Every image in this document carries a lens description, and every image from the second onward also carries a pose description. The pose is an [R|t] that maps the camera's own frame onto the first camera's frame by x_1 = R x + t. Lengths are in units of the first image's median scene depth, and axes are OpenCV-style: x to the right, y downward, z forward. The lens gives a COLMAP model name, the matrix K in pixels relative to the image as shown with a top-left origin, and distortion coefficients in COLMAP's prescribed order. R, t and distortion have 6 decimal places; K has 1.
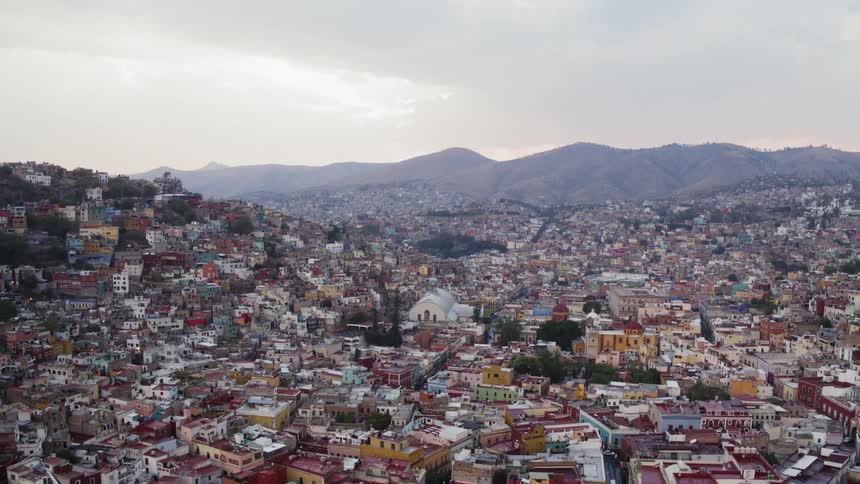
lens RADIAL K [[742.4, 0, 445.1], [0, 742.4, 237.8], [0, 0, 1]] dist [-0.208384, 0.085531]
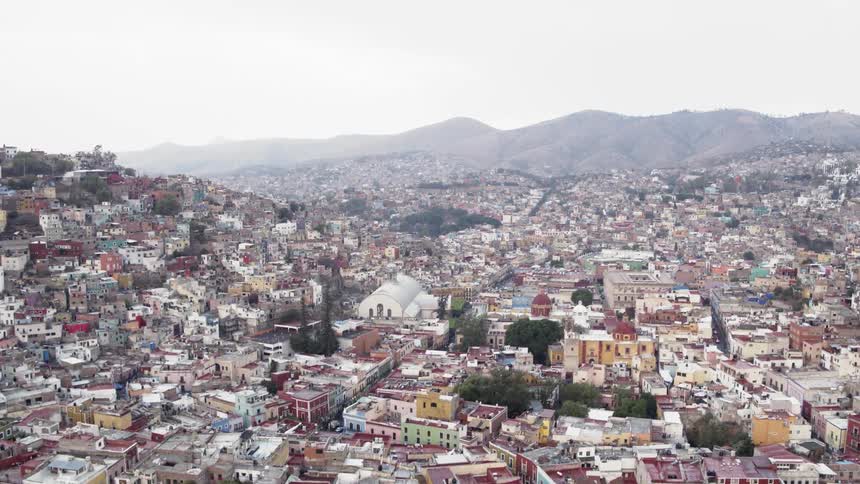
lens RADIAL K [[742.4, 0, 445.1], [0, 742.4, 237.8], [0, 0, 1]] dist [-0.208384, 0.085531]
pose [[0.999788, -0.012710, -0.016196, 0.061565], [0.013323, 0.999177, 0.038320, -0.006791], [0.015695, -0.038528, 0.999134, 0.171207]]
